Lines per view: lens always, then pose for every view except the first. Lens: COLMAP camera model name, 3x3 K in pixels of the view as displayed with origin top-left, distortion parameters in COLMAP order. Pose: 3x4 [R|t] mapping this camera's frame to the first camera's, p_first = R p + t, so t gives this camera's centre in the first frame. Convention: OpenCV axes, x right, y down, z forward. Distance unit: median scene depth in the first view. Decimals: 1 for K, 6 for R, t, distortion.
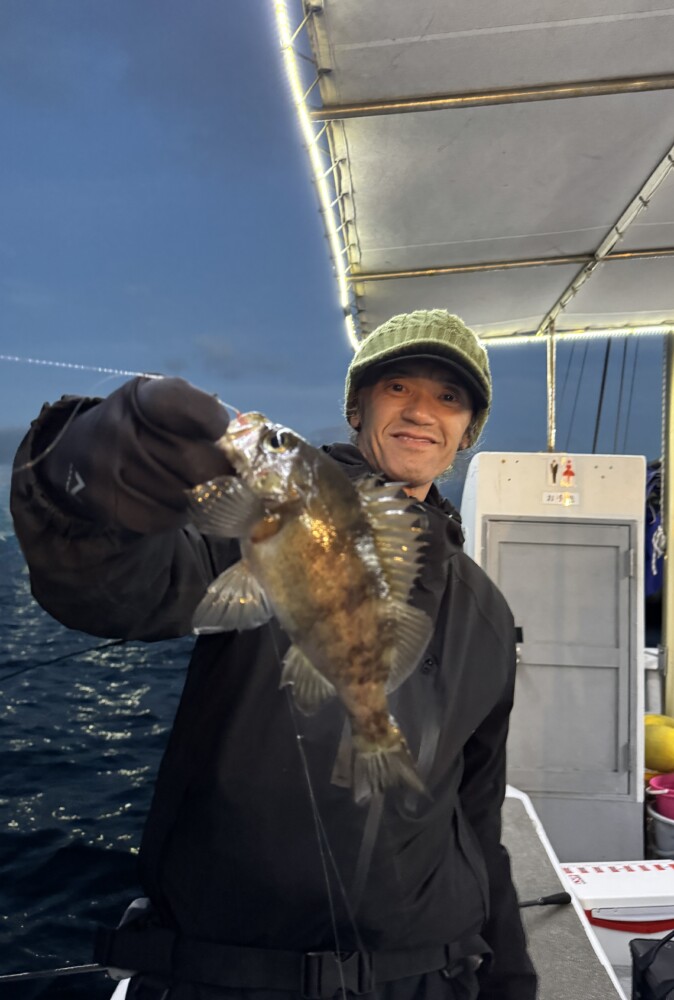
lens RADIAL K [[809.7, 0, 337.0], [0, 809.7, 500.0], [0, 0, 1]] dist [0.005506, 0.000766]
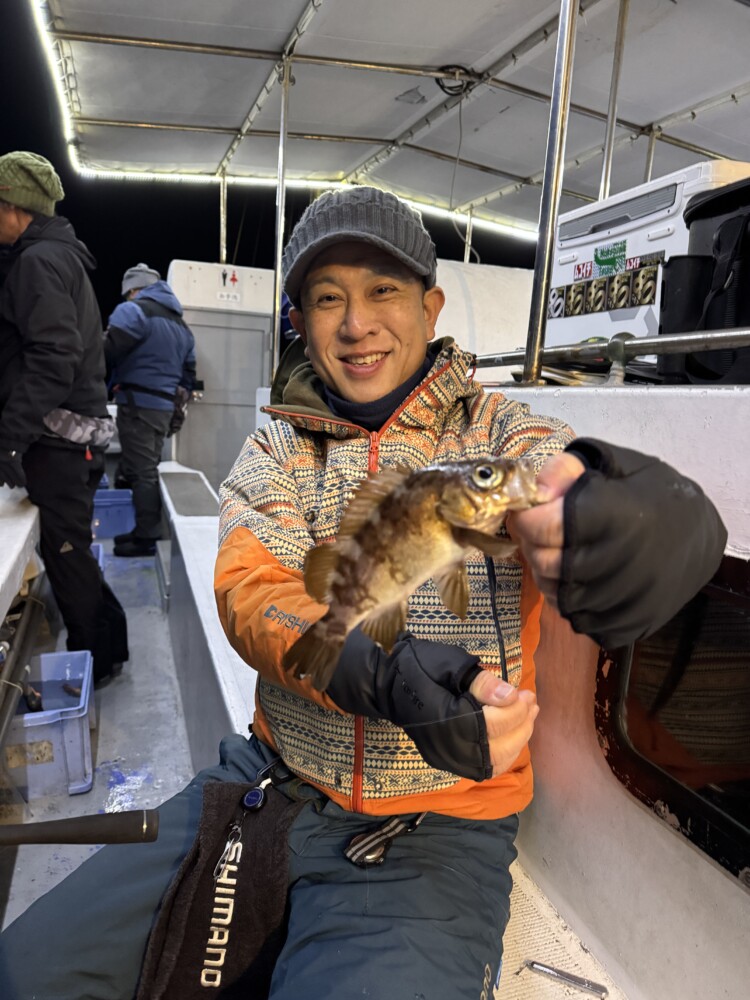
lens RADIAL K [[708.4, 0, 373.4], [0, 708.4, 530.8], [0, 0, 1]] dist [-0.002303, -0.002909]
pose [[0.918526, -0.058748, 0.390970, -0.023625], [-0.055071, 0.960246, 0.273670, 0.045023], [-0.391505, -0.272904, 0.878776, -0.438124]]
